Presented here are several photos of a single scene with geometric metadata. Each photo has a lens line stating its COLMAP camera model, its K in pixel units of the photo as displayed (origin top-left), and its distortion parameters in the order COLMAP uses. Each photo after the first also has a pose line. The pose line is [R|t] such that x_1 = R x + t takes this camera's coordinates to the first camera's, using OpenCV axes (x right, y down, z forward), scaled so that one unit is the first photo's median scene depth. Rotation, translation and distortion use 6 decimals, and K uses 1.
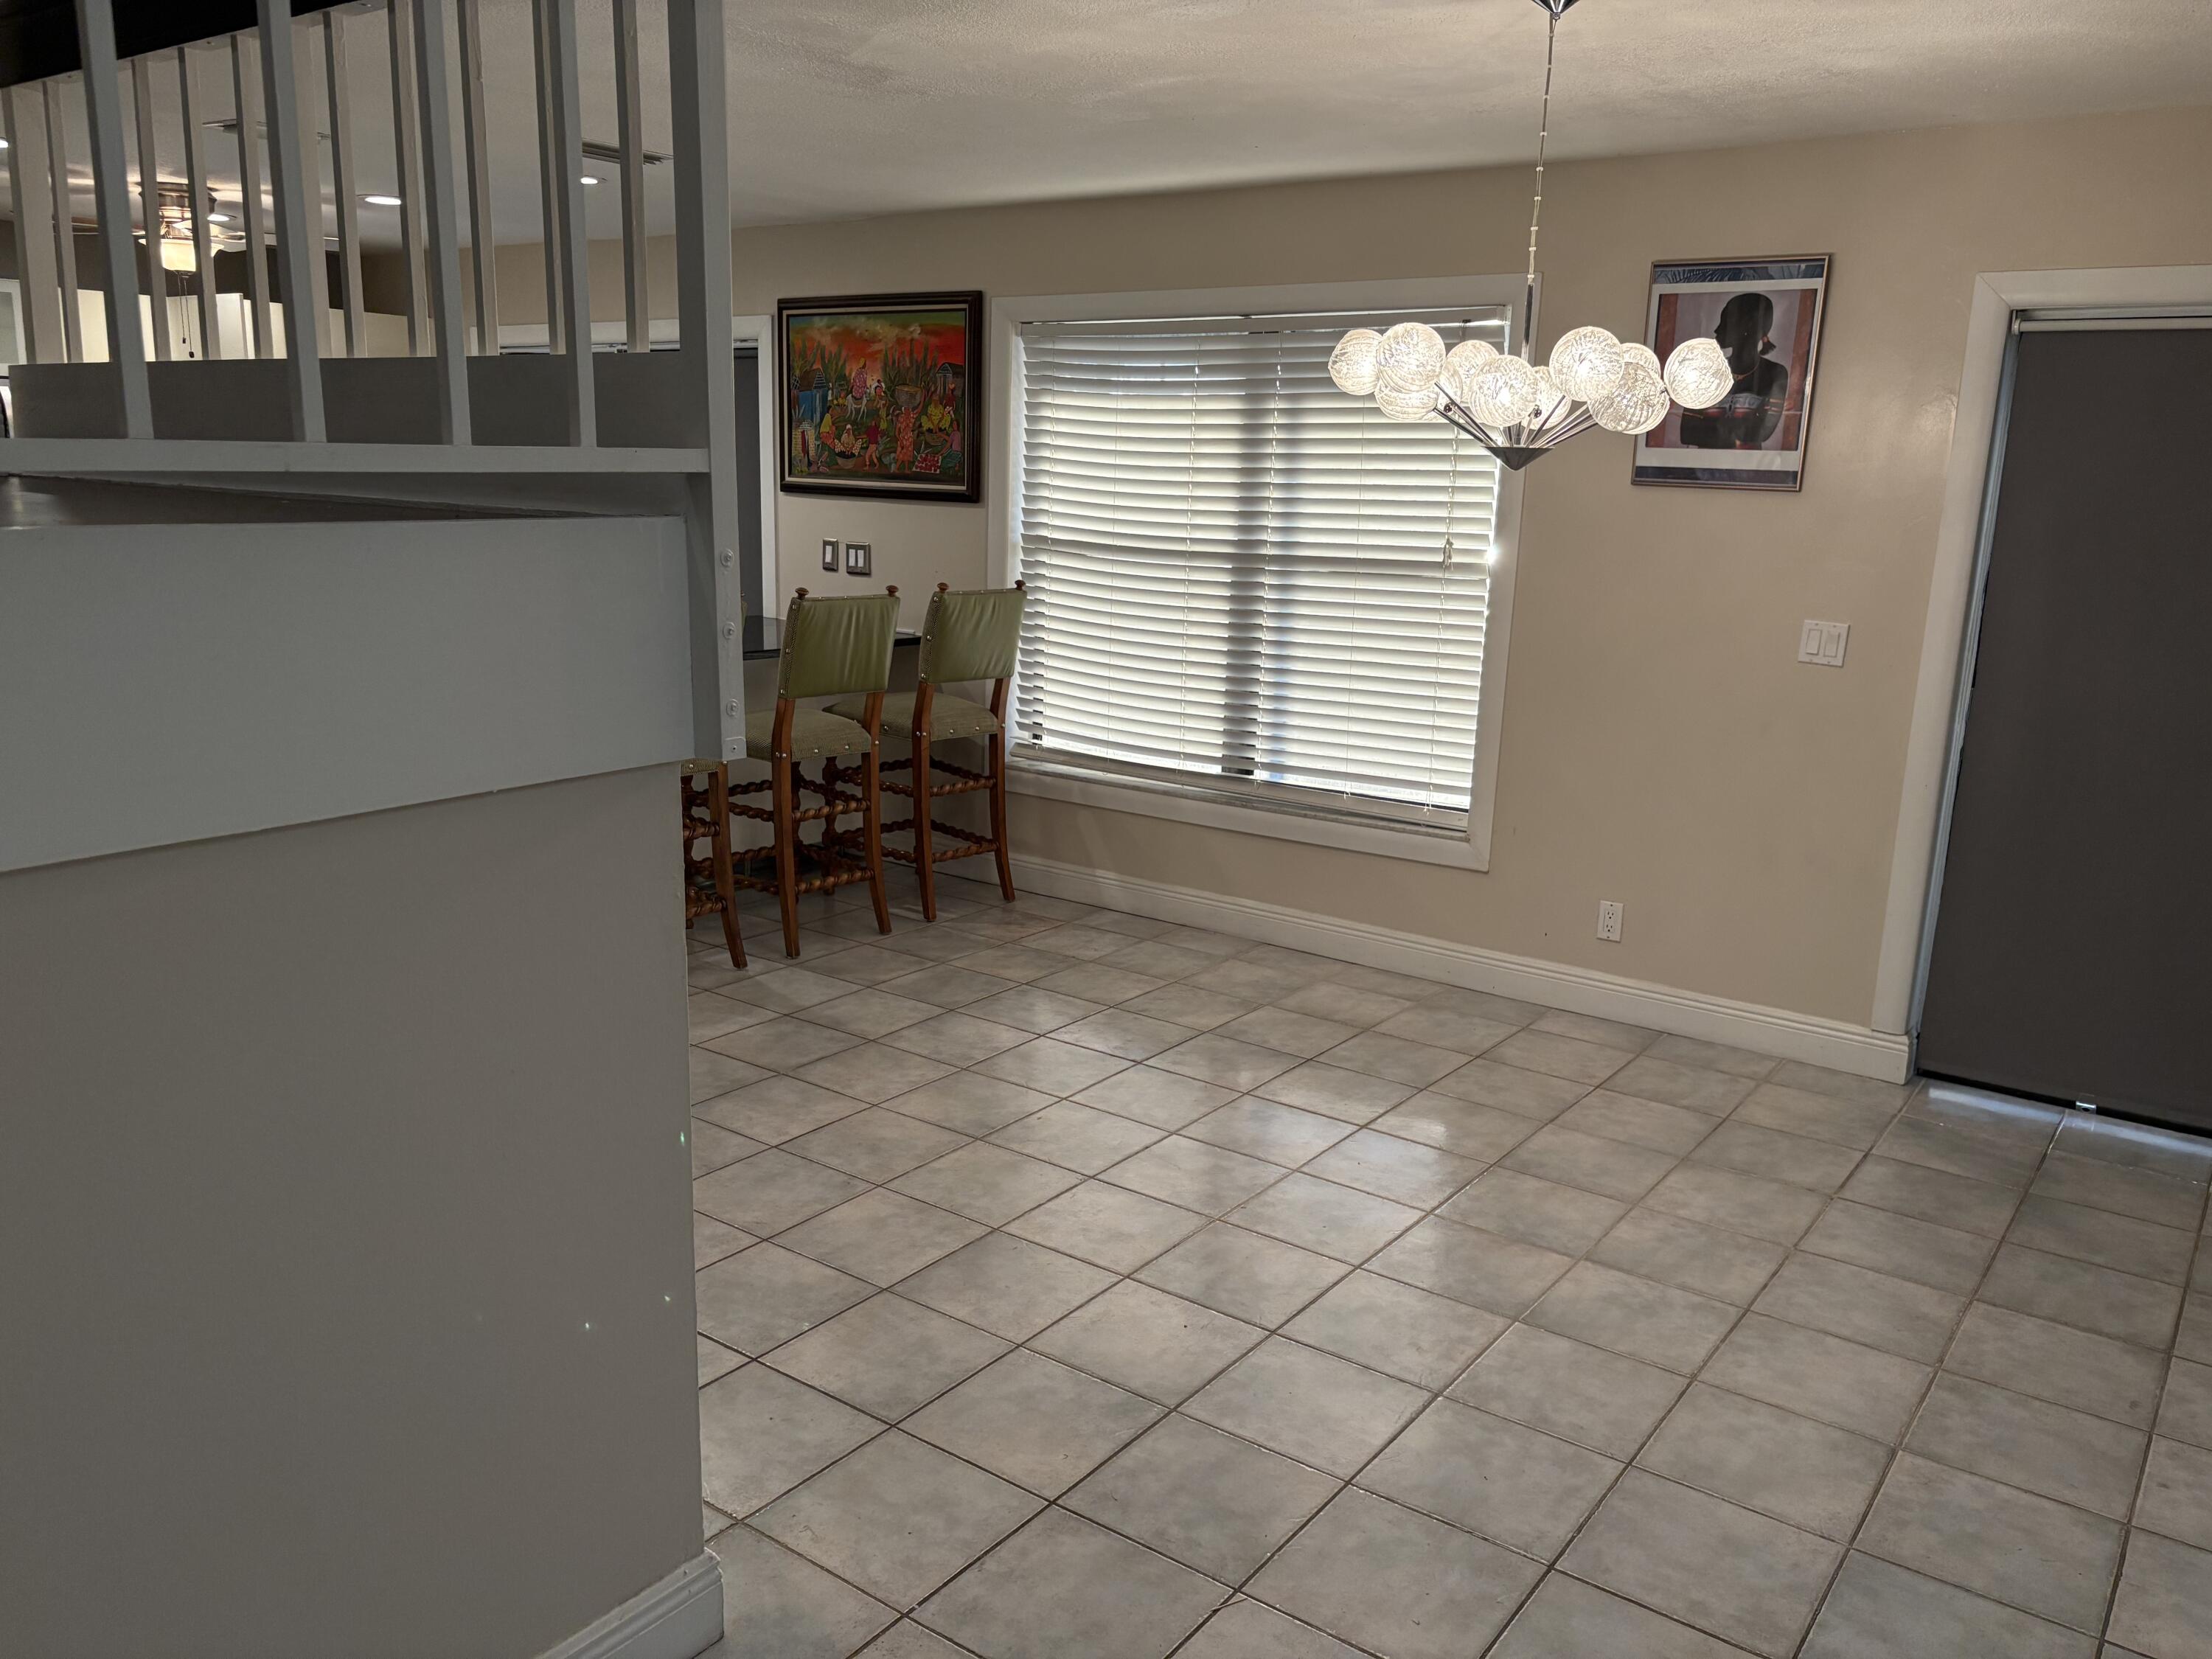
lens RADIAL K [[1701.5, 0, 1102.5], [0, 1701.5, 830.4], [0, 0, 1]] dist [0.050576, -0.025299]
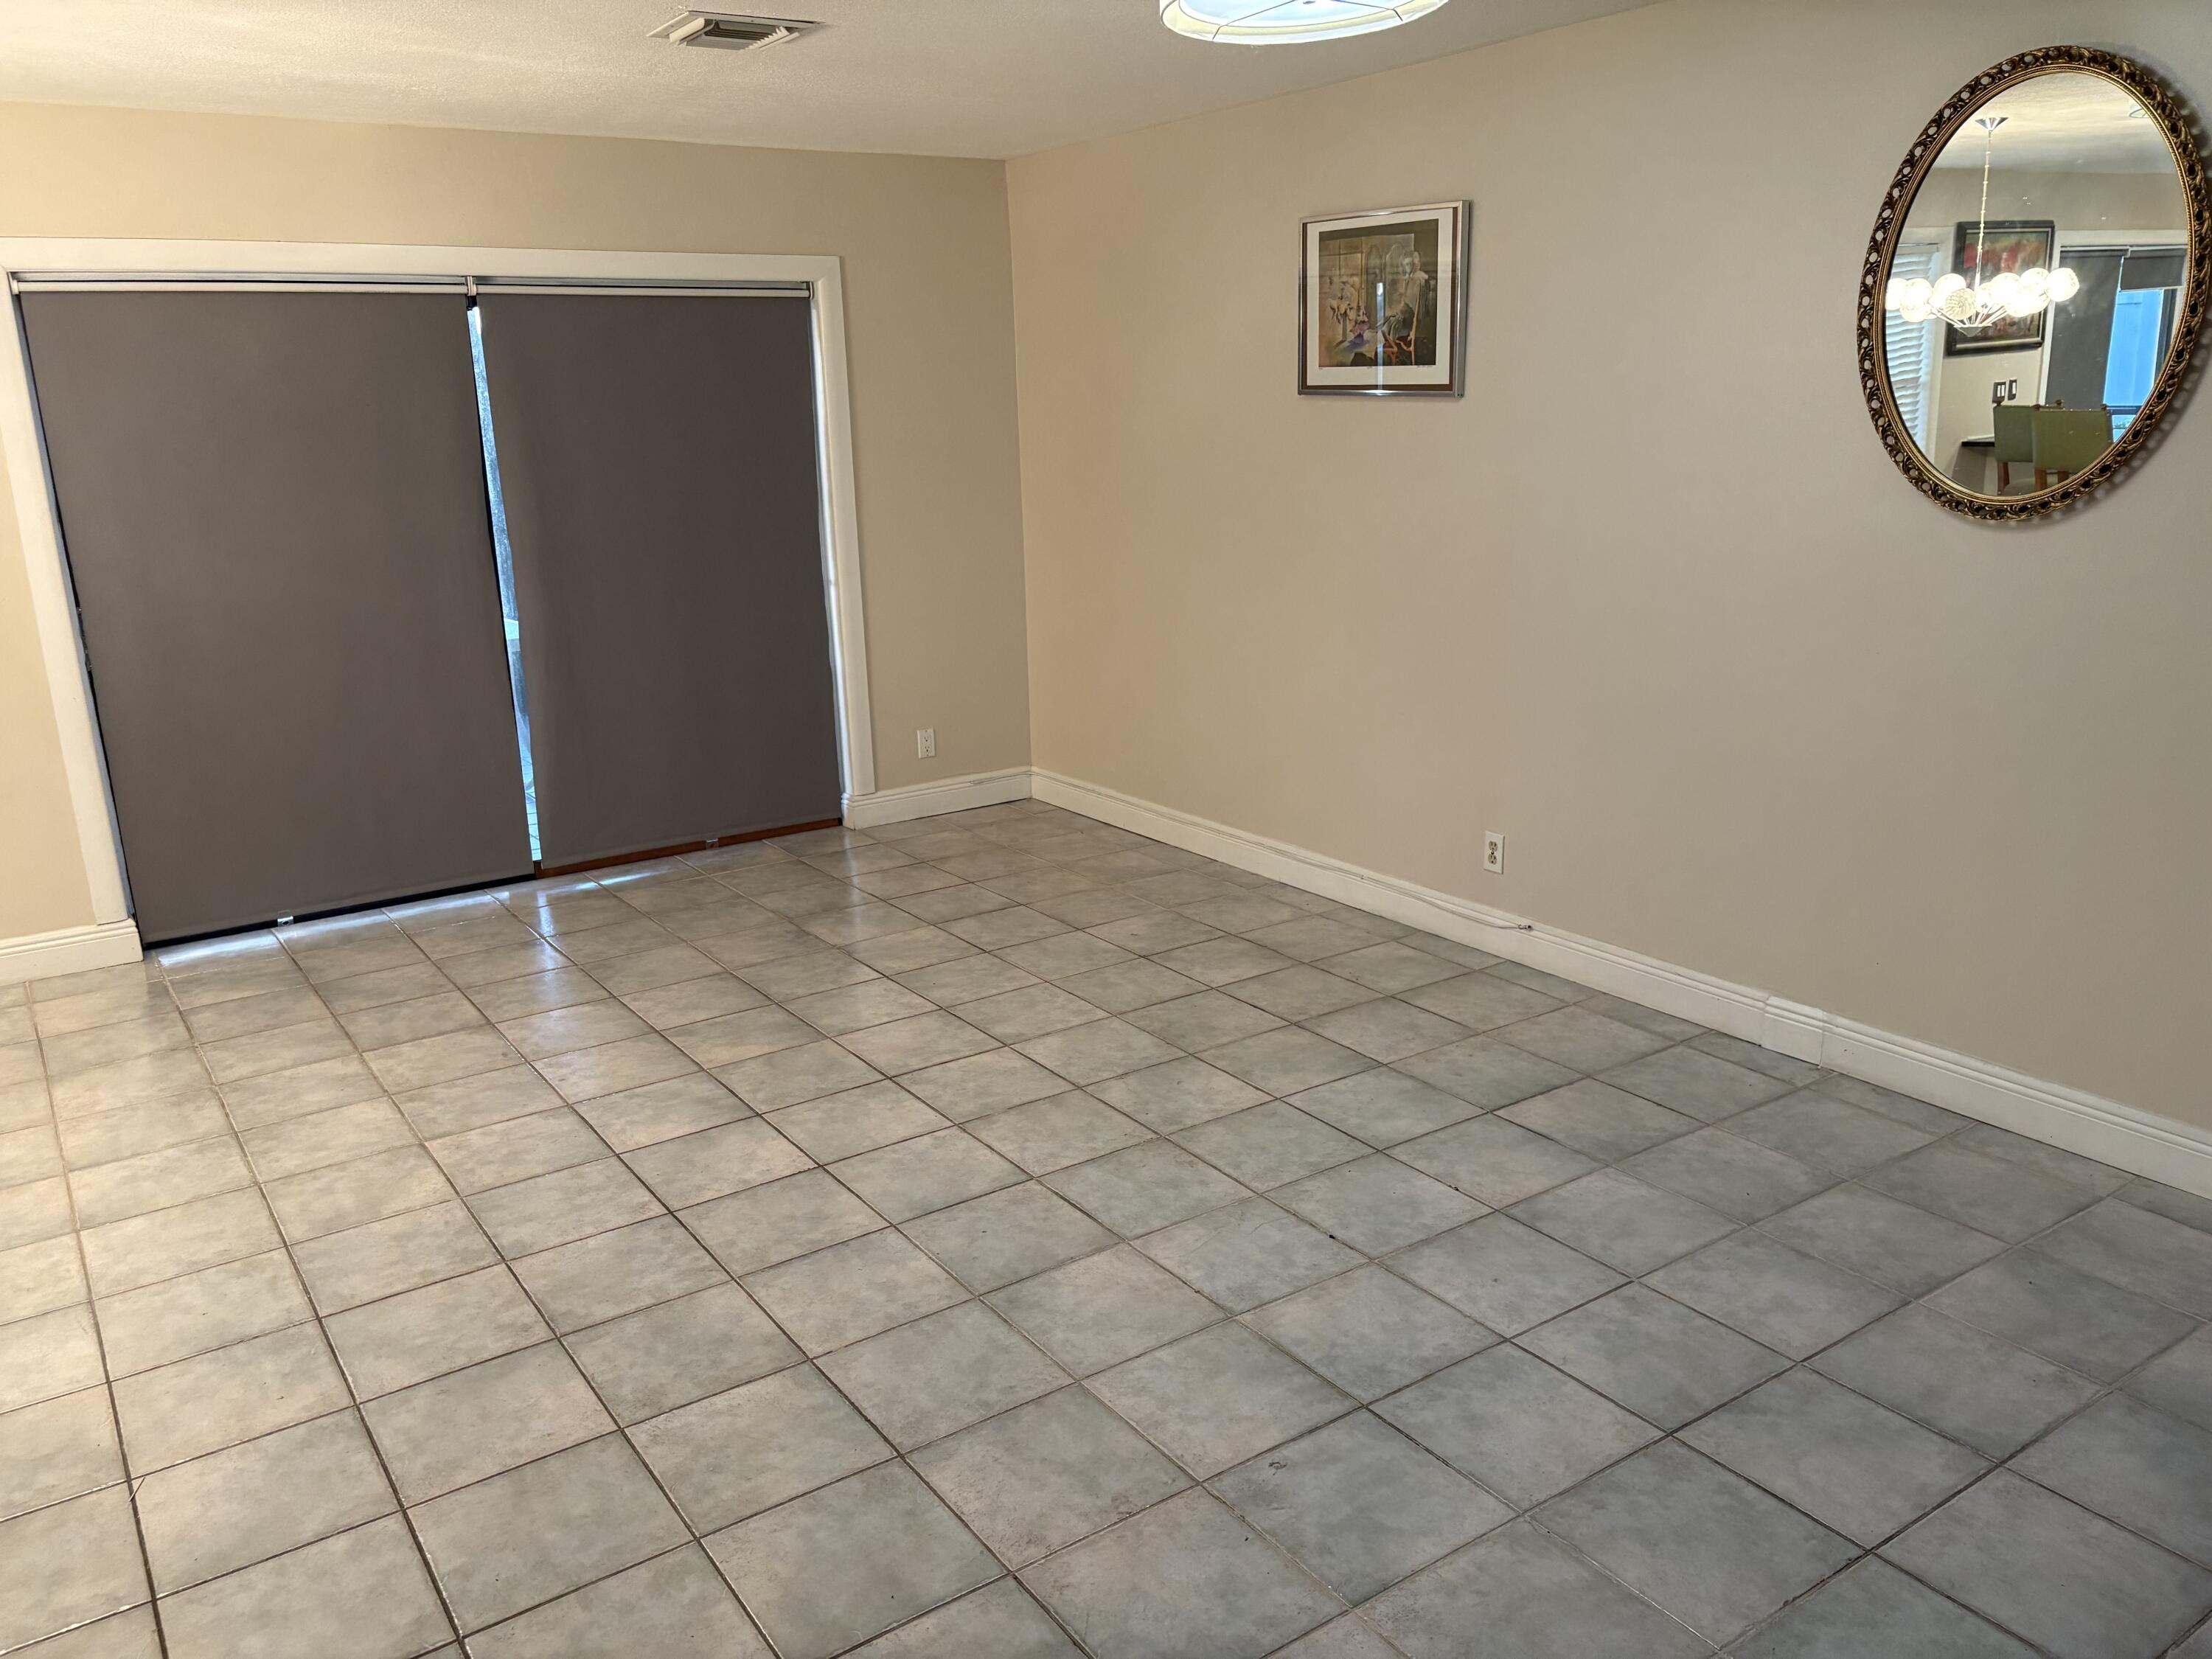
lens RADIAL K [[1701.5, 0, 1107.7], [0, 1701.5, 830.1], [0, 0, 1]] dist [0.050576, -0.025299]
pose [[0.326249, -0.275587, 0.904220, -0.448932], [0.238027, 0.949687, 0.203563, -0.018912], [-0.914825, 0.148817, 0.375432, -0.032183]]
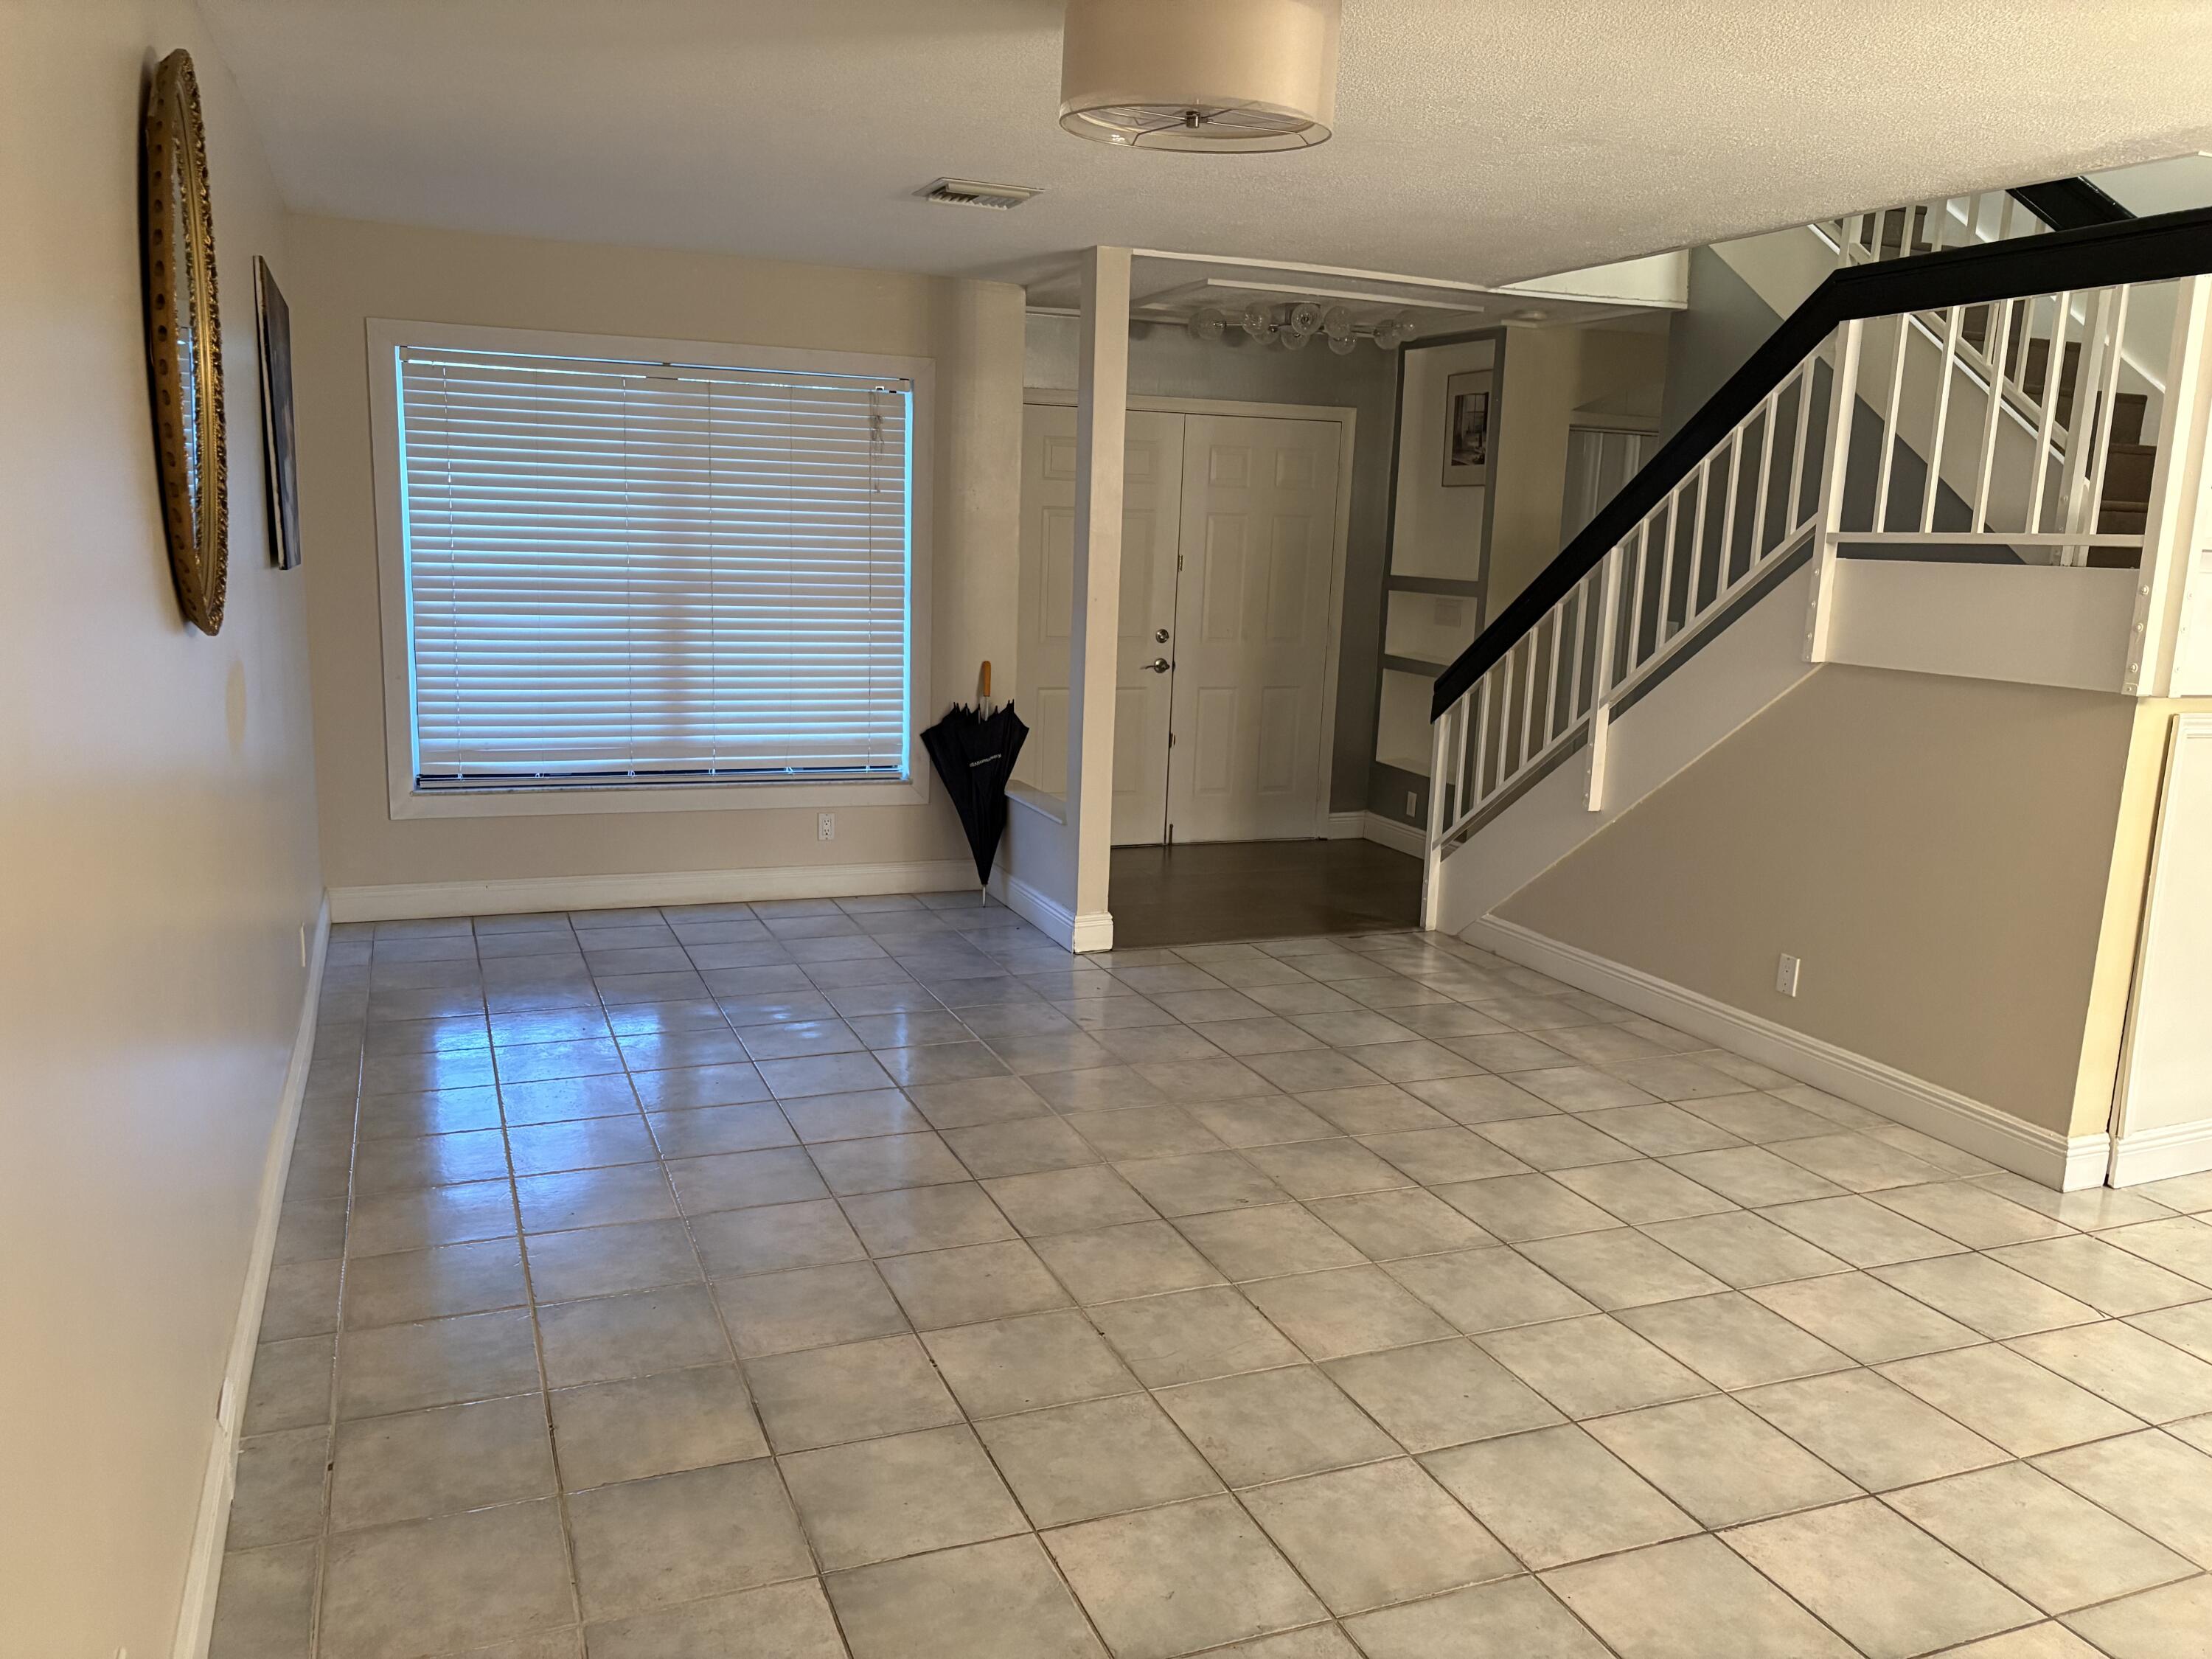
lens RADIAL K [[1701.5, 0, 1095.1], [0, 1701.5, 829.5], [0, 0, 1]] dist [0.050576, -0.025299]
pose [[-0.523582, 0.110085, -0.844833, 1.268739], [-0.233648, 0.935046, 0.266642, -0.091546], [0.819311, 0.337003, -0.463852, 0.626846]]
